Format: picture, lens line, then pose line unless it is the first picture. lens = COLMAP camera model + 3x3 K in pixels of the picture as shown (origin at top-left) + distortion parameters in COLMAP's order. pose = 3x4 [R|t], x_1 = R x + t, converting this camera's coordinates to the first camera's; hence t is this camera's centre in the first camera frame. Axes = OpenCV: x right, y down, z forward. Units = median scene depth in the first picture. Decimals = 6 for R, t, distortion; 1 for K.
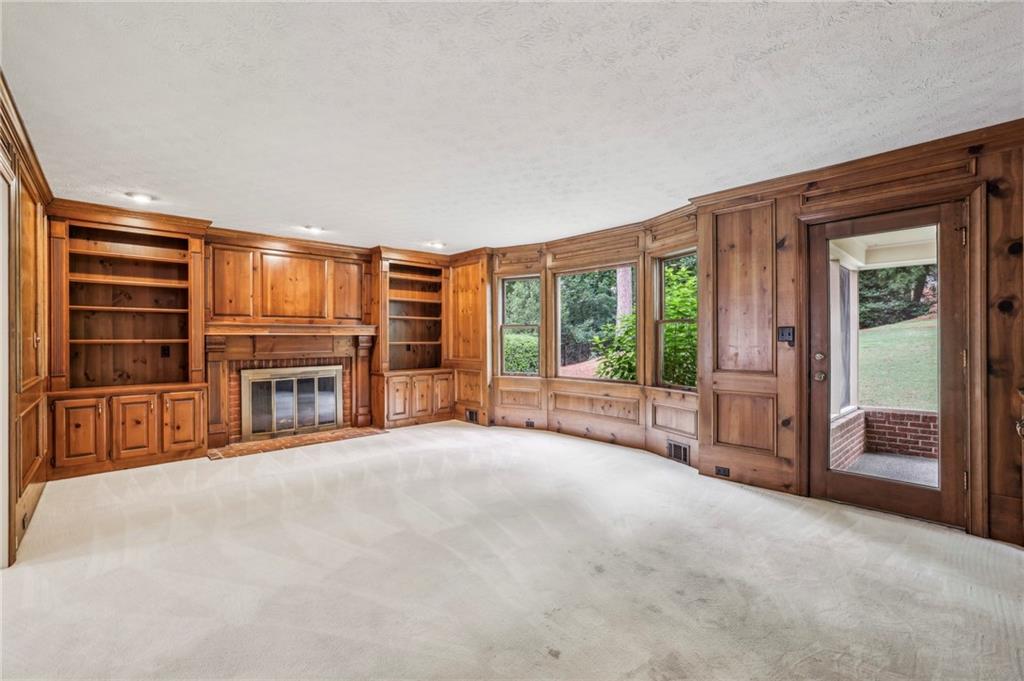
lens RADIAL K [[437.6, 0, 510.3], [0, 437.6, 337.9], [0, 0, 1]] dist [-0.000236, 0.000180]
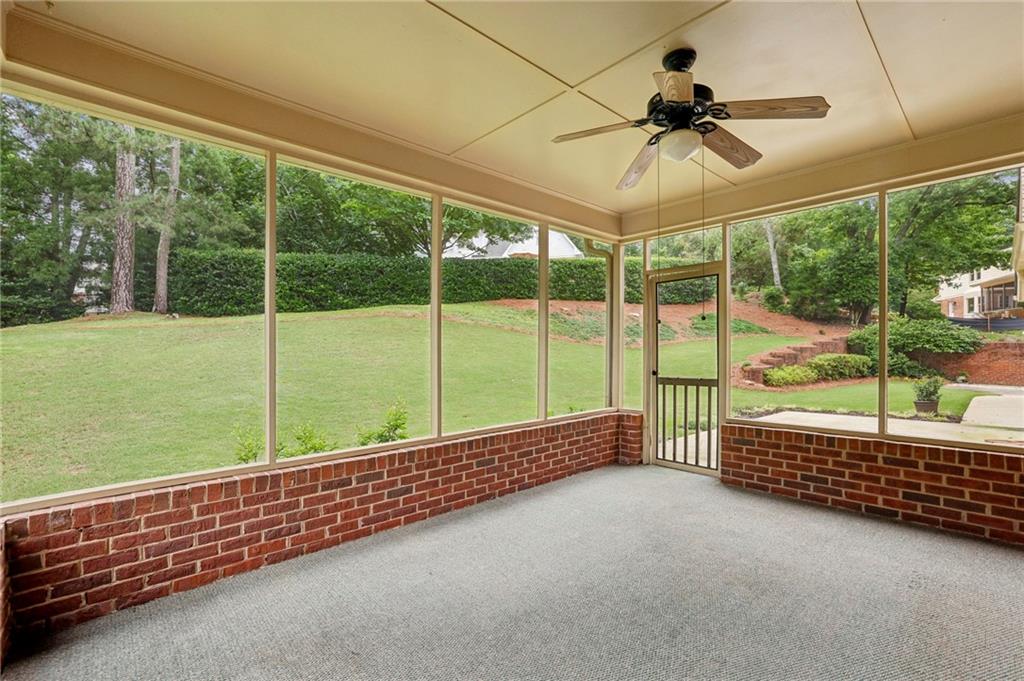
lens RADIAL K [[436.4, 0, 513.0], [0, 436.4, 351.6], [0, 0, 1]] dist [0.000445, 0.000174]
pose [[0.011982, 0.004945, 0.999916, 0.243047], [-0.002395, 0.999985, -0.004917, 0.021140], [-0.999925, -0.002336, 0.011993, 0.307951]]
